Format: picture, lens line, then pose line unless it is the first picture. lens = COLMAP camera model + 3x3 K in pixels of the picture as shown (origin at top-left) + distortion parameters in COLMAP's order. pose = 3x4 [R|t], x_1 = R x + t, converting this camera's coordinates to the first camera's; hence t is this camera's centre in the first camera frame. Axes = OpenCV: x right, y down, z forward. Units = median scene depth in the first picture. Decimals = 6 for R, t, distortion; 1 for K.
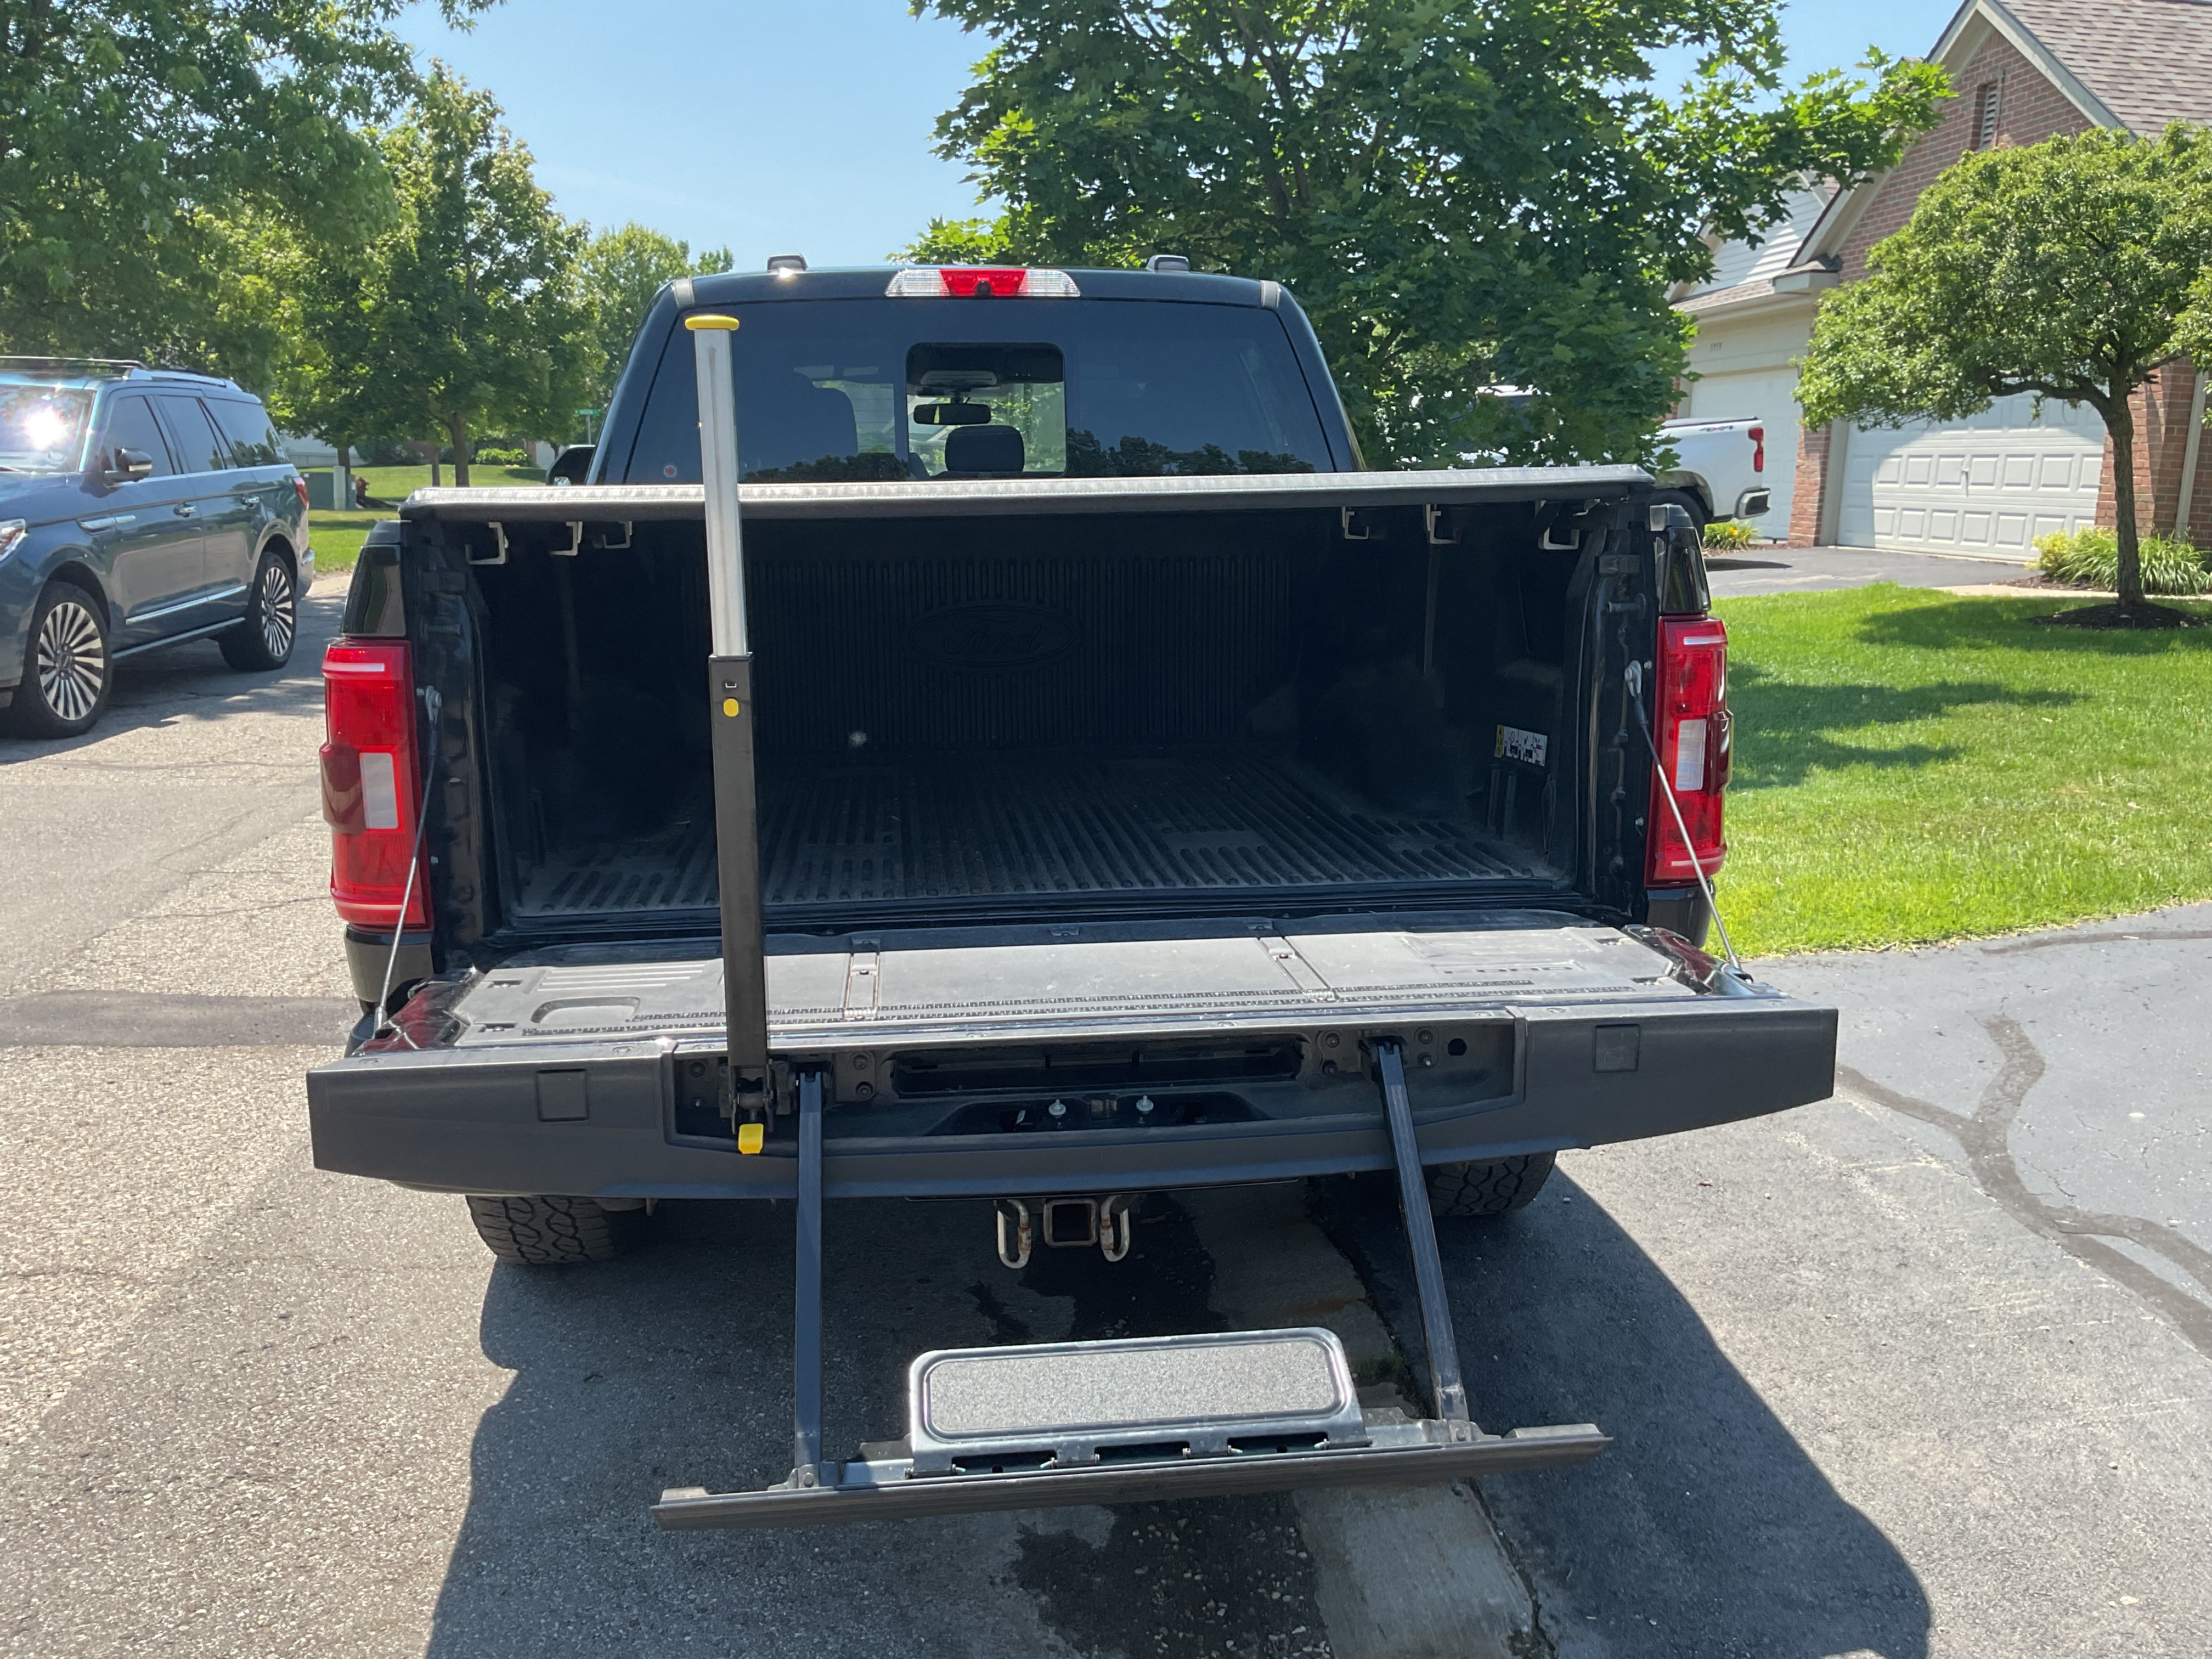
lens RADIAL K [[1870.7, 0, 1106.0], [0, 1870.7, 829.5], [0, 0, 1]] dist [-0.000918, -0.003167]
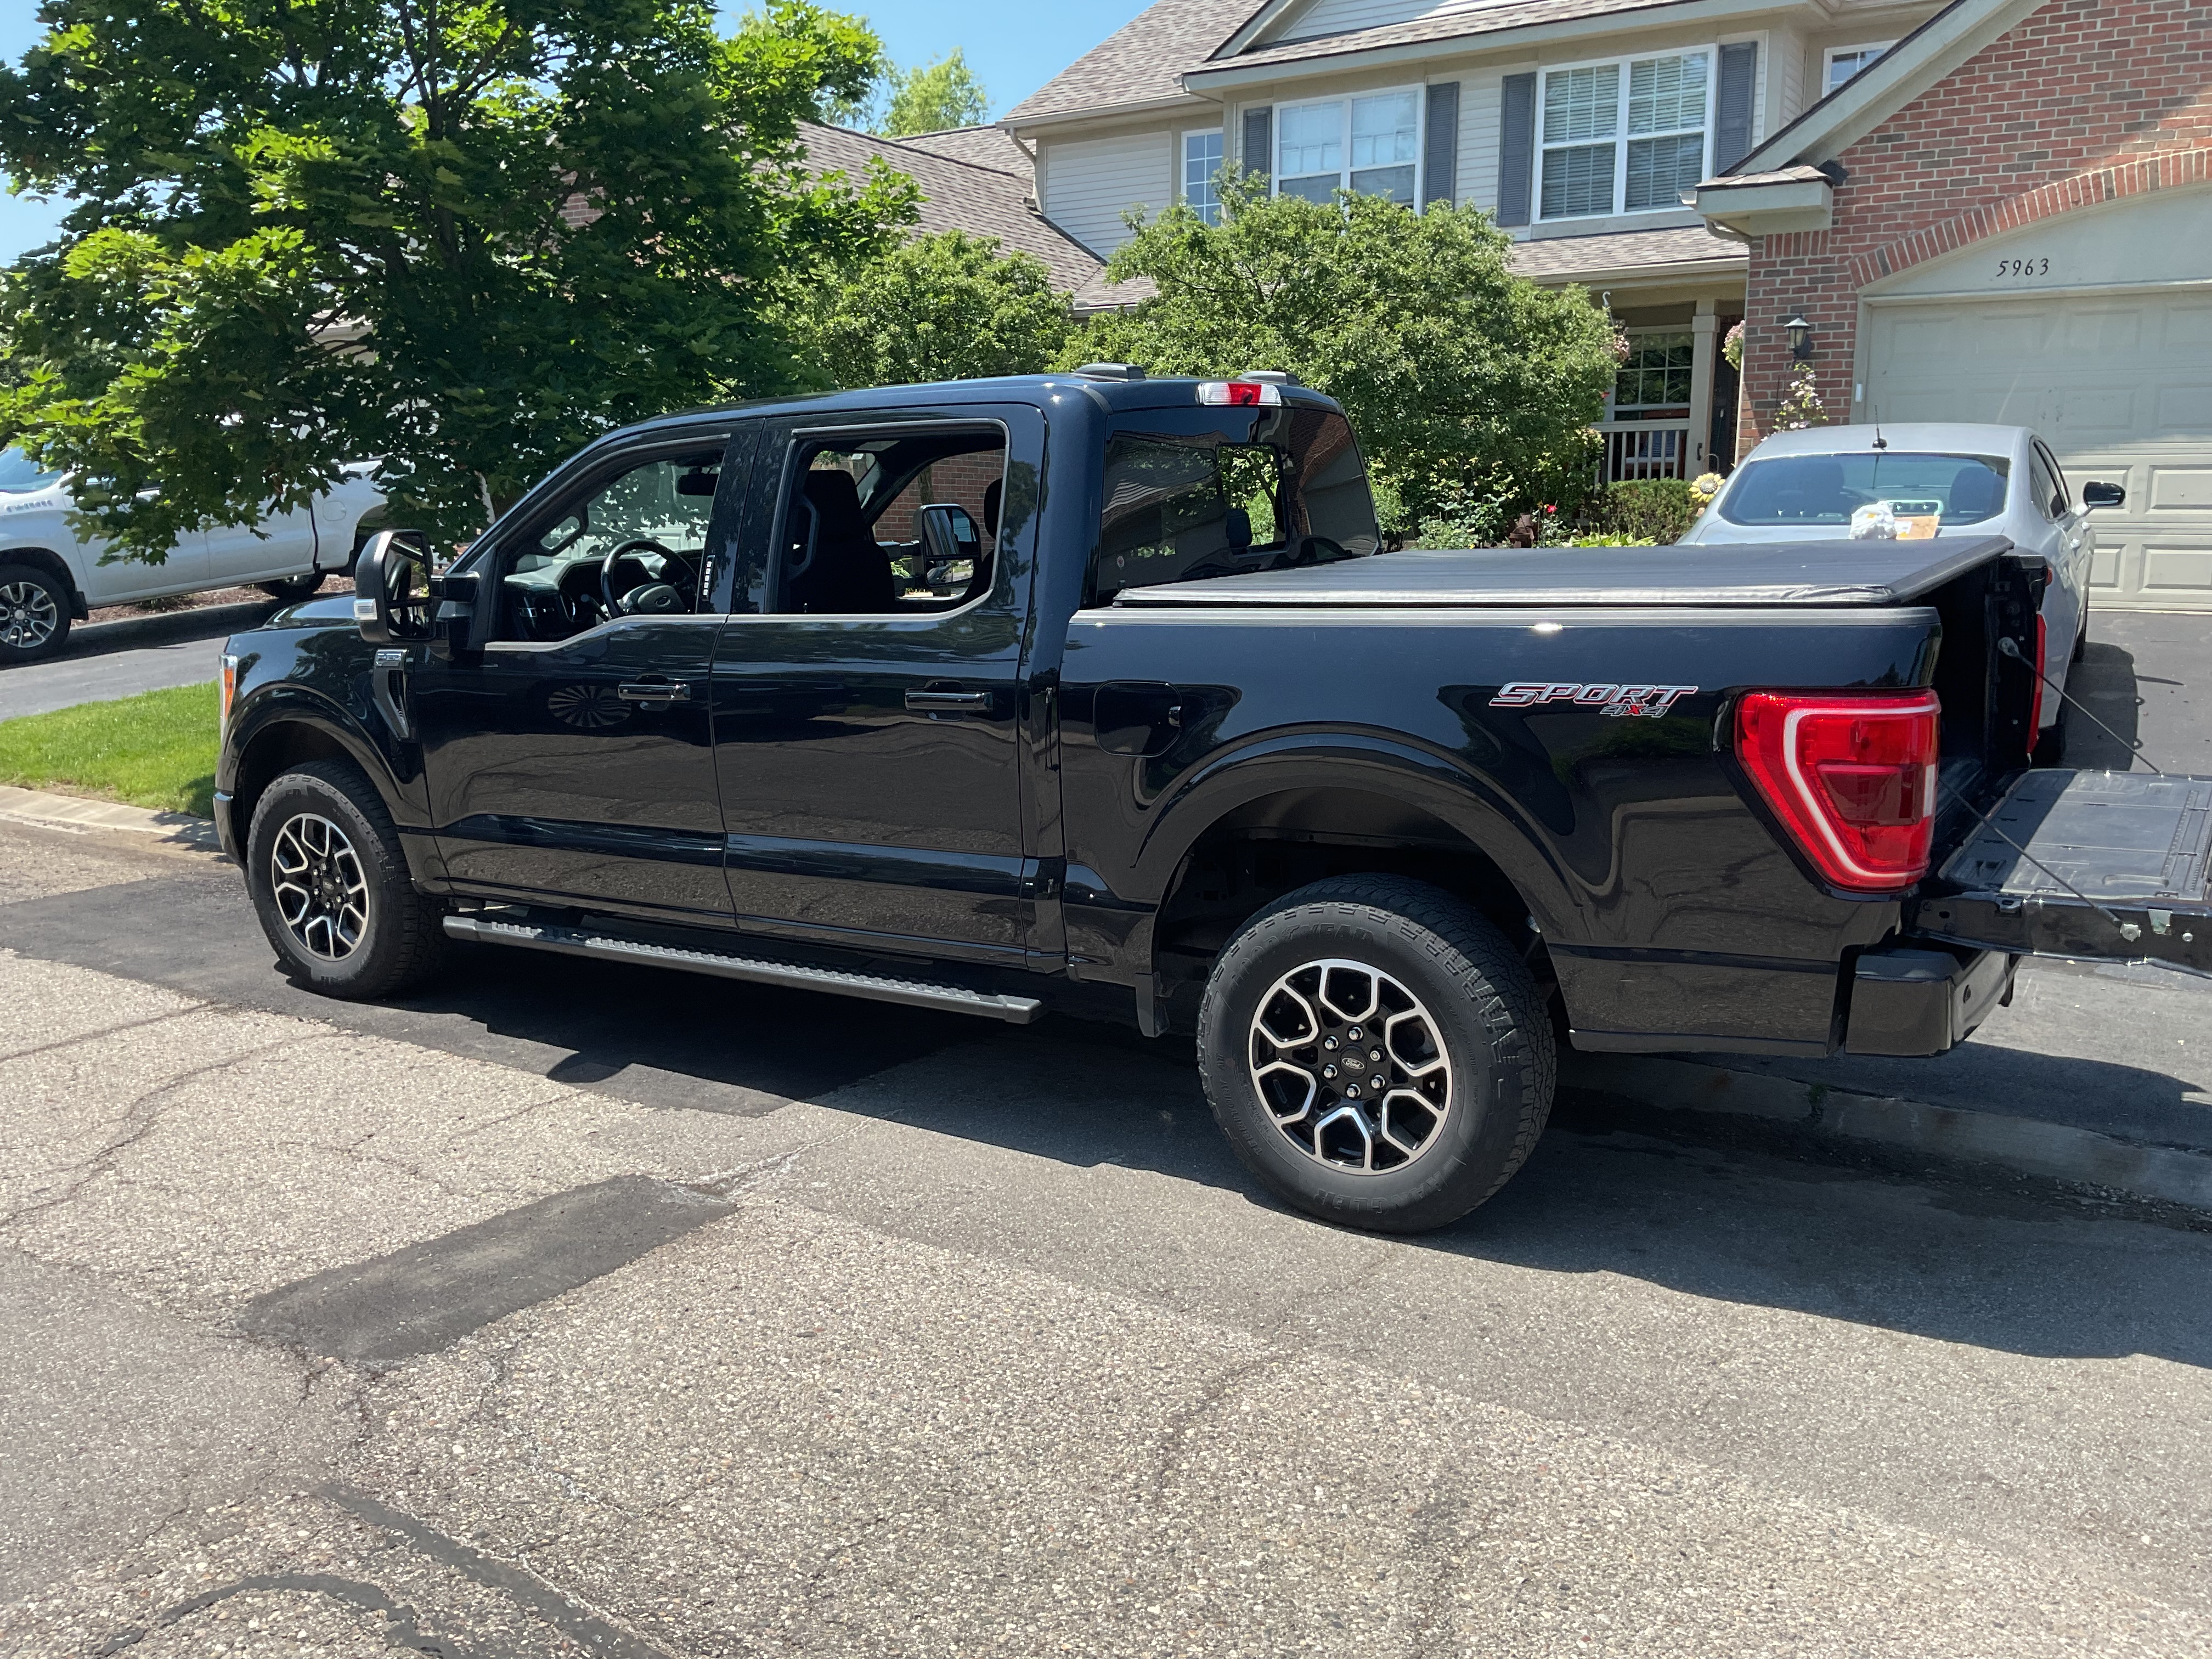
lens RADIAL K [[1870.7, 0, 1106.0], [0, 1870.7, 829.5], [0, 0, 1]] dist [-0.000918, -0.003167]
pose [[0.640213, -0.168307, 0.749533, -1.066463], [0.168699, 0.982689, 0.076568, -0.120236], [-0.749445, 0.077426, 0.657523, 0.287907]]
